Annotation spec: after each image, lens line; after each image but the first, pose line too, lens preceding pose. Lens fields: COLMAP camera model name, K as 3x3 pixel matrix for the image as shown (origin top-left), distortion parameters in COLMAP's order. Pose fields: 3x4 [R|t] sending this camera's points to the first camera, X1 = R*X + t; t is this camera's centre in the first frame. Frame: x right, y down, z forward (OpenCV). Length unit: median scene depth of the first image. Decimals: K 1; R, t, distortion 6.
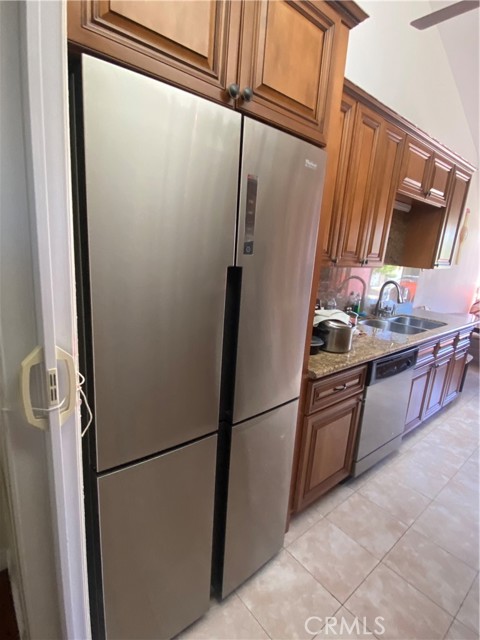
lens RADIAL K [[325.0, 0, 241.1], [0, 325.0, 322.3], [0, 0, 1]] dist [0.040487, -0.033358]
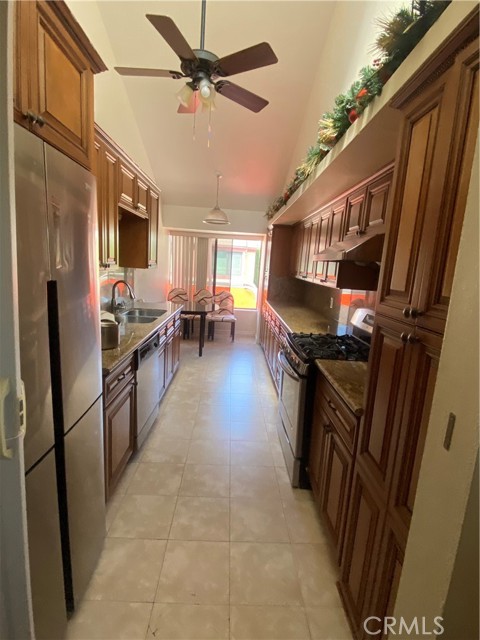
lens RADIAL K [[325.0, 0, 241.1], [0, 325.0, 322.3], [0, 0, 1]] dist [0.040487, -0.033358]
pose [[0.627962, -0.173821, 0.758584, -0.233629], [0.165881, 0.982234, 0.087751, -0.017096], [-0.760360, 0.070731, 0.645639, -0.063998]]
